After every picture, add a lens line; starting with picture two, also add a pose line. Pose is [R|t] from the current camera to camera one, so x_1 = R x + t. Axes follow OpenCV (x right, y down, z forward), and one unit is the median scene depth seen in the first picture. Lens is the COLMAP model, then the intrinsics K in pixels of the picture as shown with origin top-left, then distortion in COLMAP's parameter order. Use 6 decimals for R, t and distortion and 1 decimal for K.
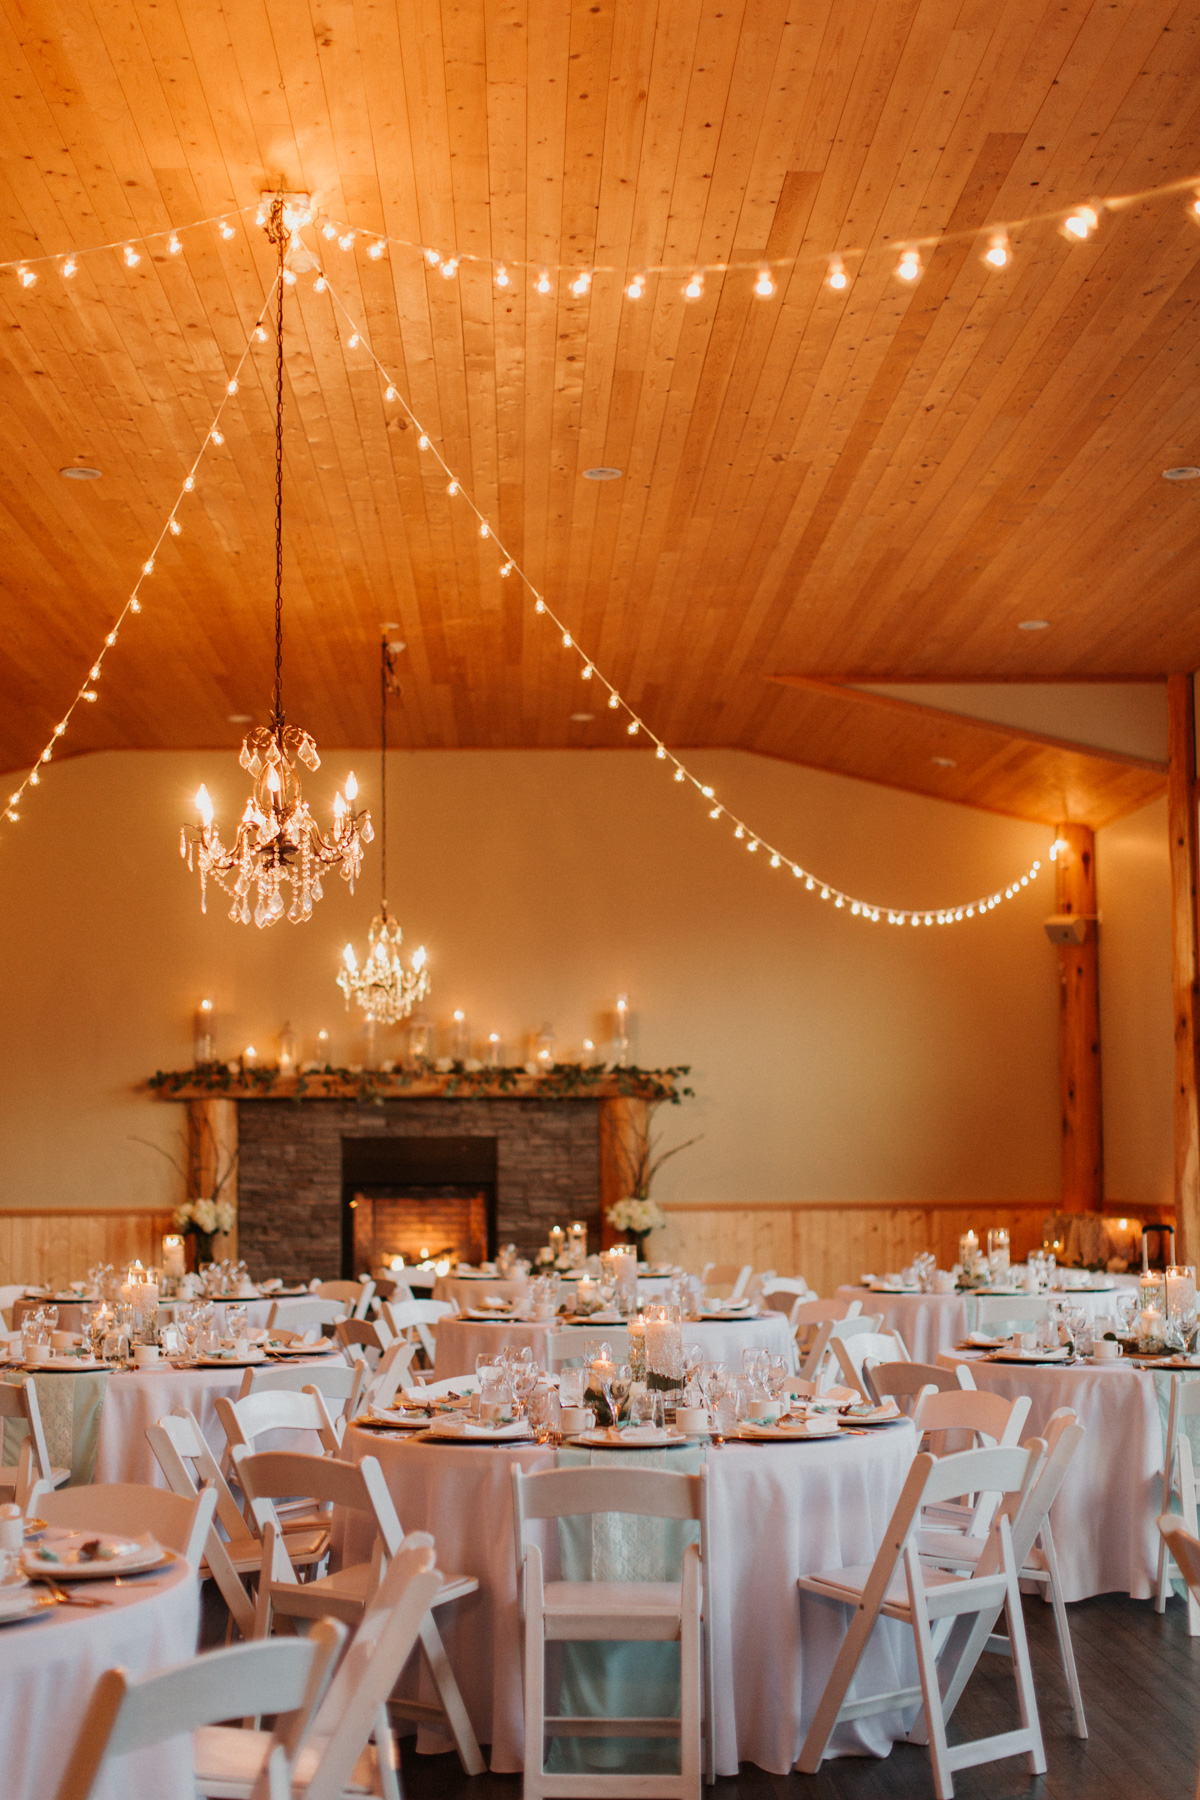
lens RADIAL K [[2503.4, 0, 600.0], [0, 2503.4, 900.0], [0, 0, 1]] dist [0.046308, 0.032433]
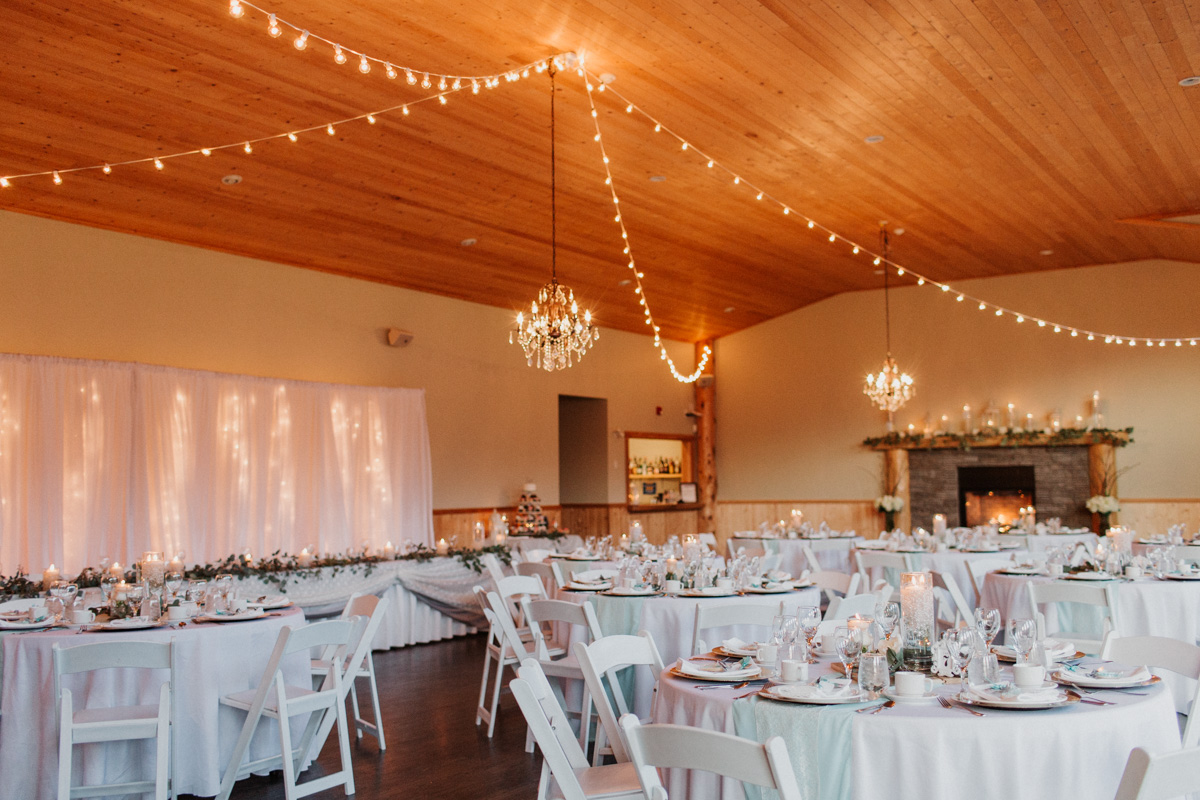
lens RADIAL K [[1132.3, 0, 604.1], [0, 1132.3, 397.1], [0, 0, 1]] dist [0.006416, -0.007010]
pose [[0.828713, -0.047414, -0.557661, 0.183693], [0.062309, 0.998027, 0.007739, 0.011365], [0.556194, -0.041161, 0.830032, 0.055417]]
